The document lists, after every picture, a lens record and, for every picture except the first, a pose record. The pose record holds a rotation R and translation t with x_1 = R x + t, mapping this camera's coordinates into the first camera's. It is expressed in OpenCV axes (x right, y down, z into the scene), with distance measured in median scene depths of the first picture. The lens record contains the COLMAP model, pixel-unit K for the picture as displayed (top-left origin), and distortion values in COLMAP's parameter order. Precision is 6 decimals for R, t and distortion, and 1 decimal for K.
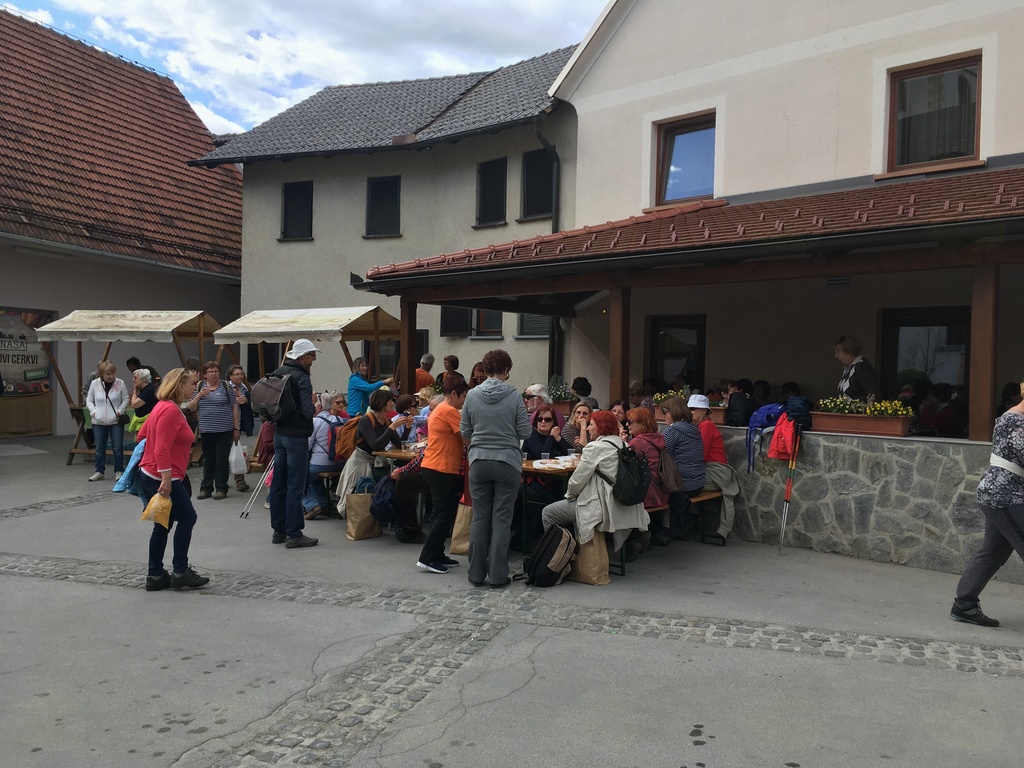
lens RADIAL K [[864.6, 0, 512.0], [0, 864.6, 384.0], [0, 0, 1]] dist [0.079867, -0.106161]
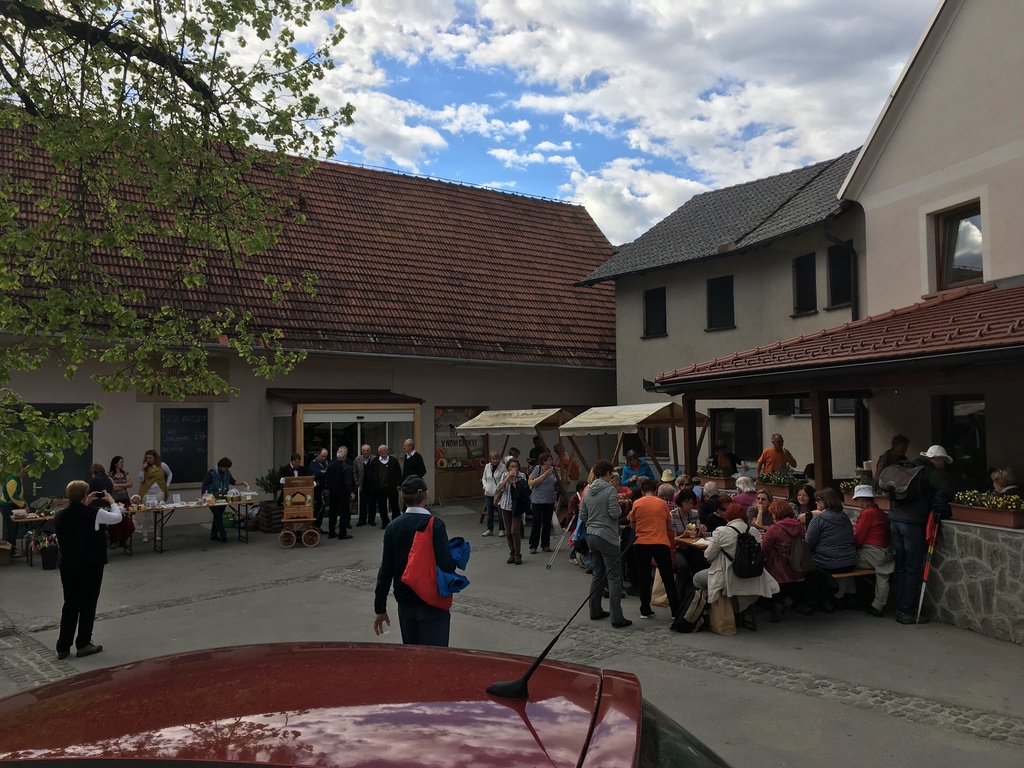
lens RADIAL K [[864.6, 0, 512.0], [0, 864.6, 384.0], [0, 0, 1]] dist [0.079867, -0.106161]
pose [[0.856184, -0.057126, -0.513503, 0.277859], [0.026983, 0.997456, -0.065973, -0.039031], [0.515966, 0.042629, 0.855548, -0.174427]]
